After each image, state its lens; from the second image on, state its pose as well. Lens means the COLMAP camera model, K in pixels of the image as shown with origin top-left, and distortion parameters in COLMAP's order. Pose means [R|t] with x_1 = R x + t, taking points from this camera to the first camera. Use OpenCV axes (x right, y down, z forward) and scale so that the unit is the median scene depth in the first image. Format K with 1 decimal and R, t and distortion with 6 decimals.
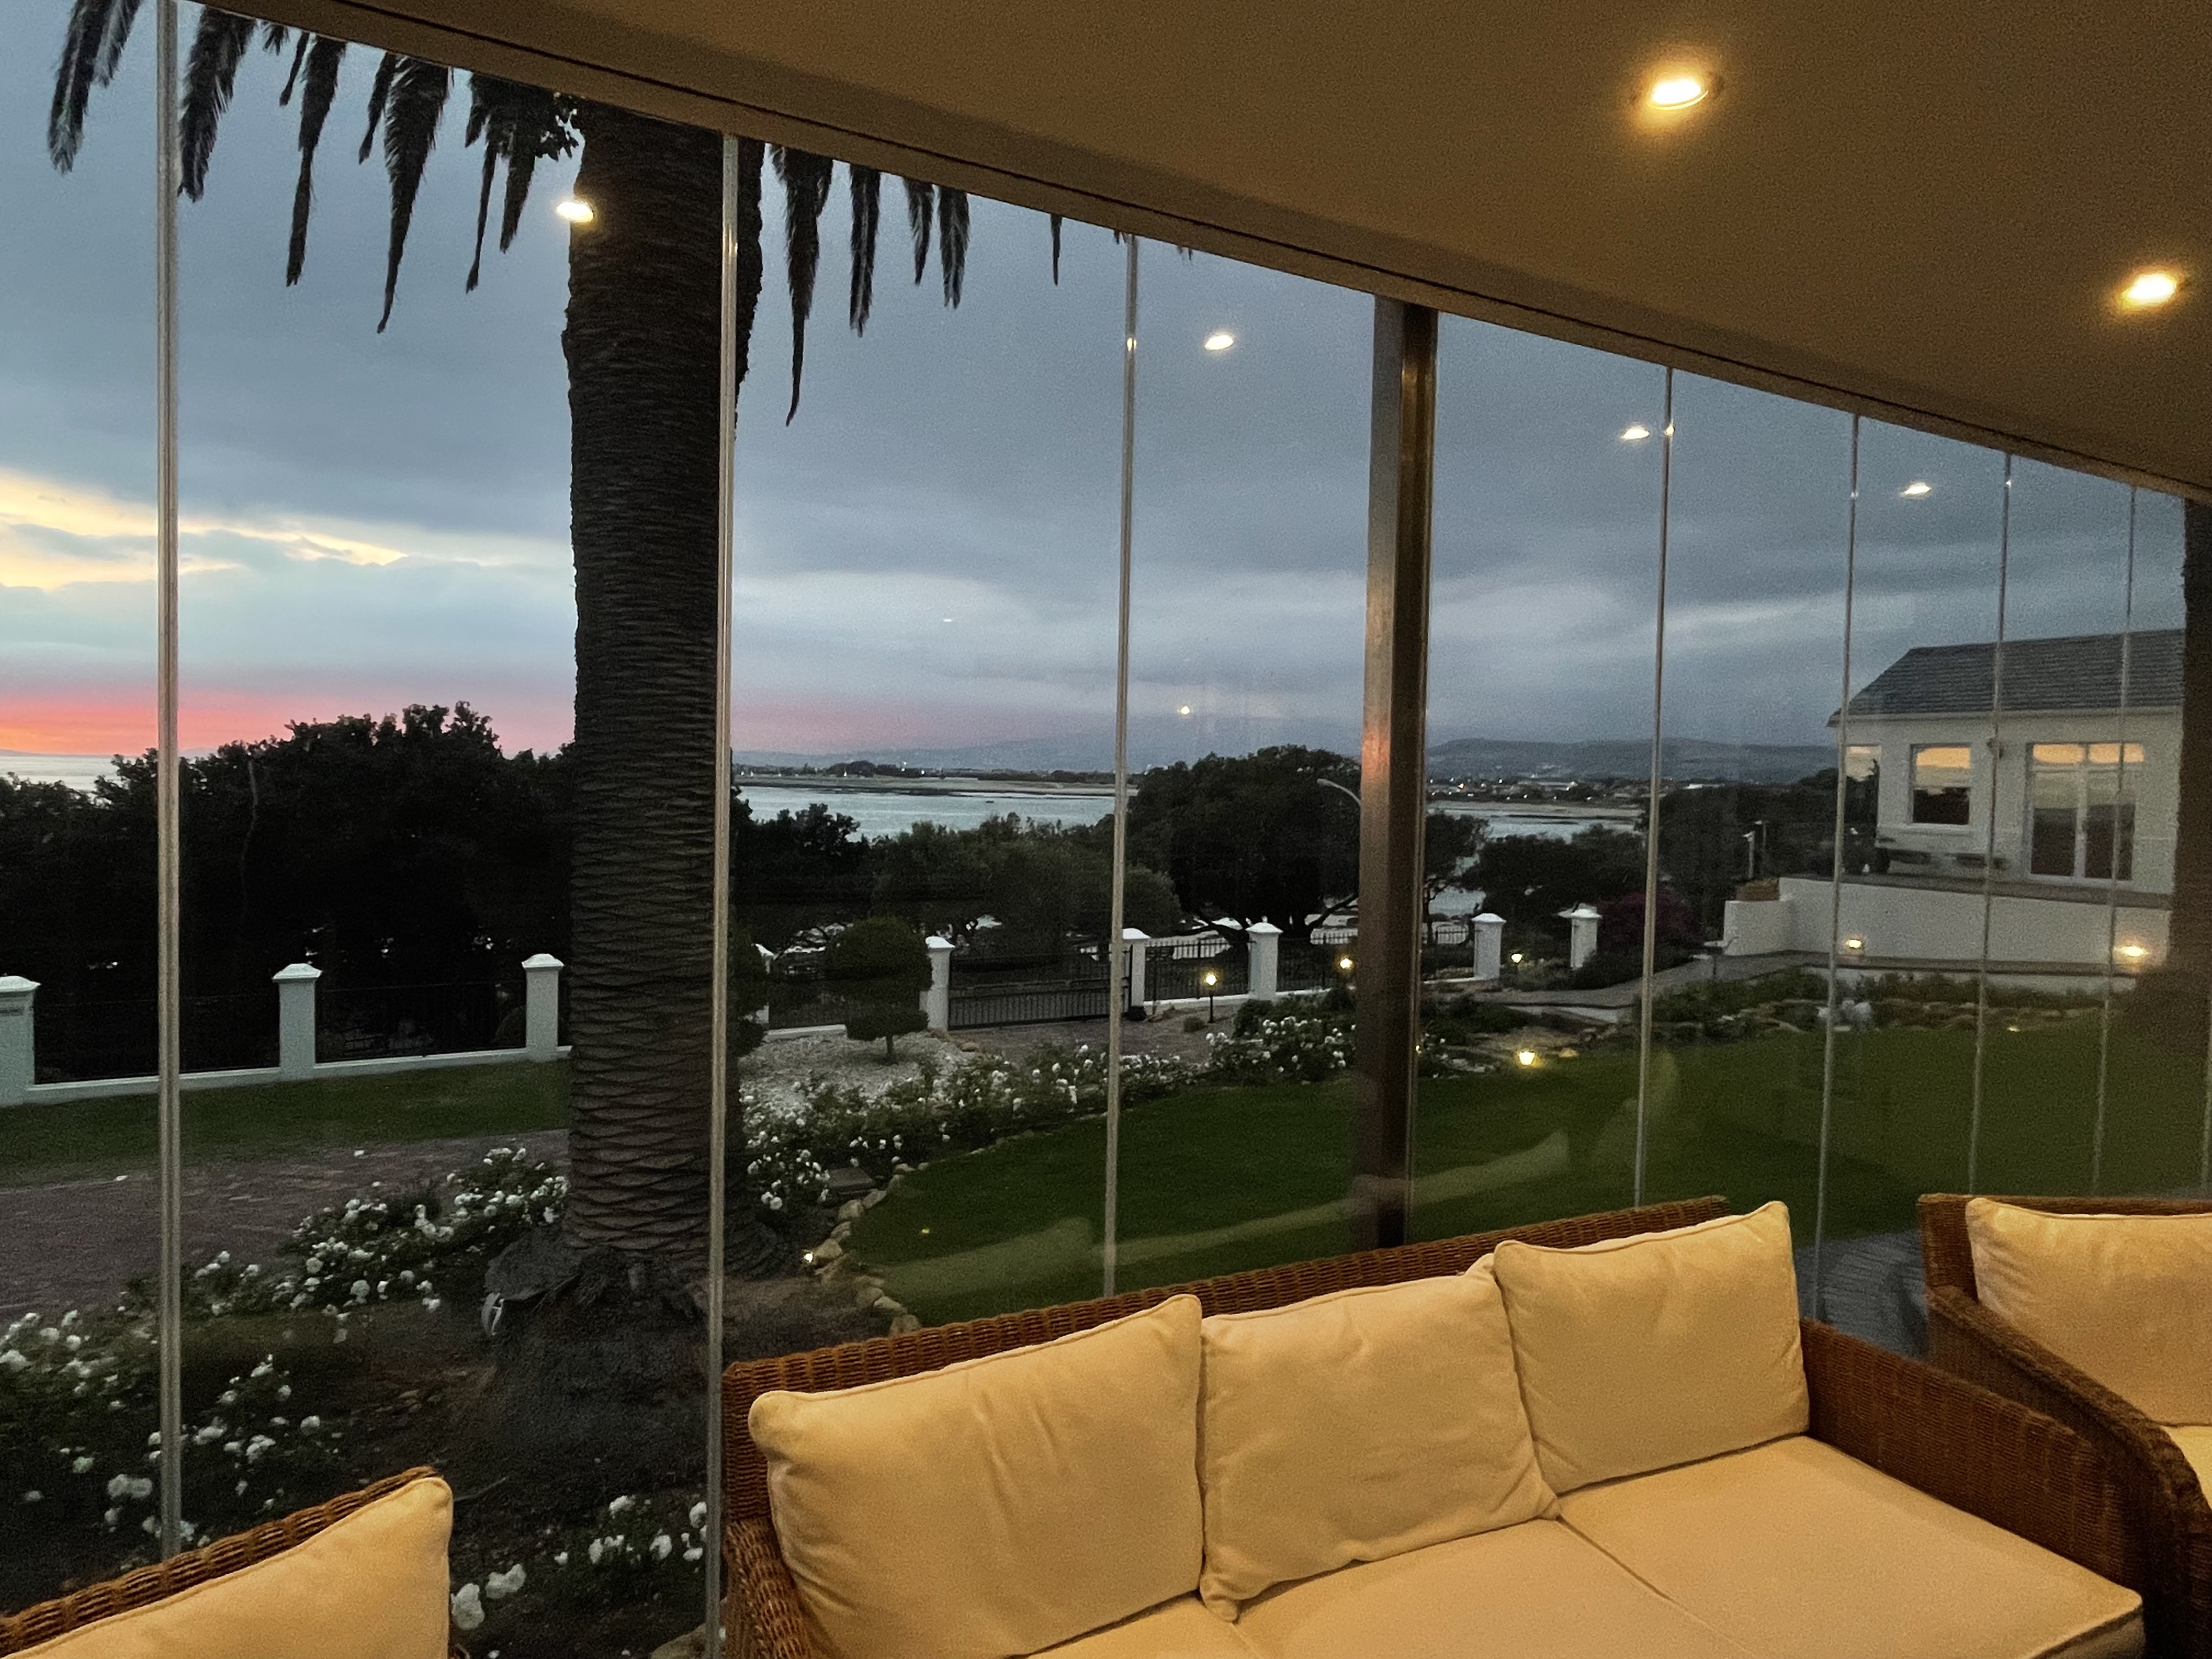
lens RADIAL K [[1237.7, 0, 1112.5], [0, 1237.7, 828.0], [0, 0, 1]] dist [0.008037, 0.001830]
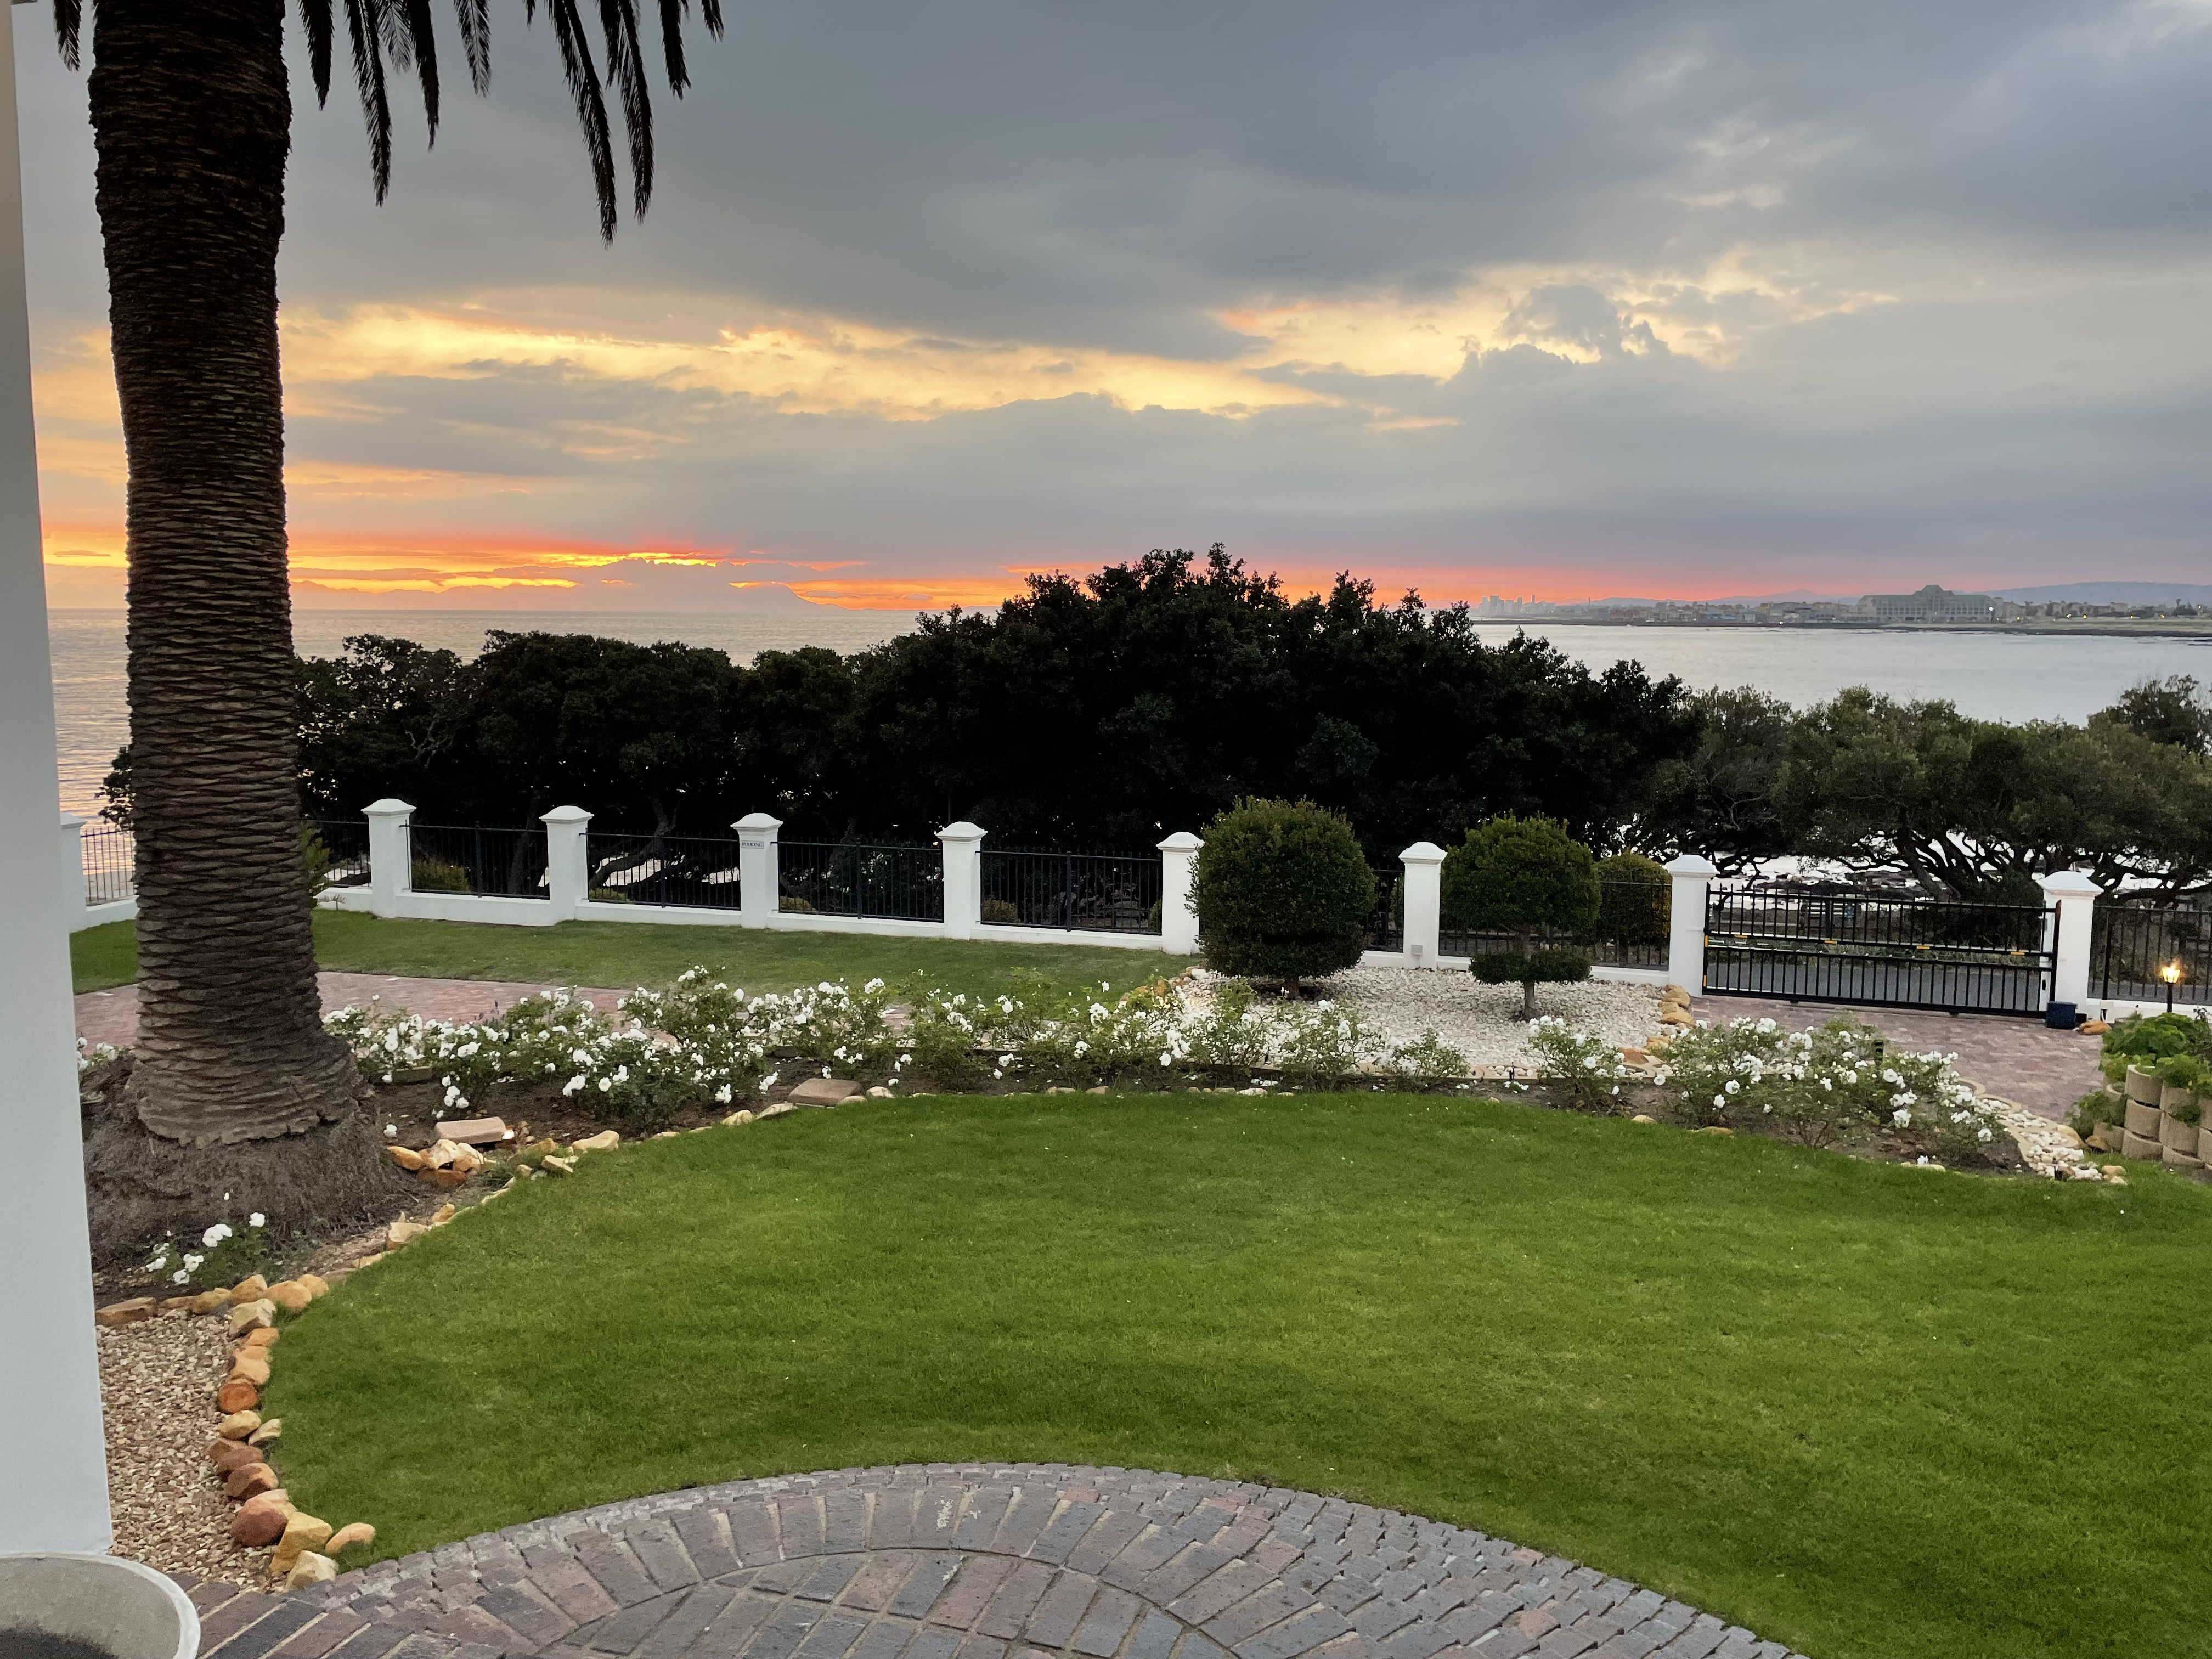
lens RADIAL K [[1641.1, 0, 1108.1], [0, 1641.1, 823.9], [0, 0, 1]] dist [-0.002508, -0.000604]
pose [[0.694928, 0.070838, -0.715582, 0.333439], [-0.015257, 0.996364, 0.083817, -0.000842], [0.718918, -0.047329, 0.693482, 0.165888]]
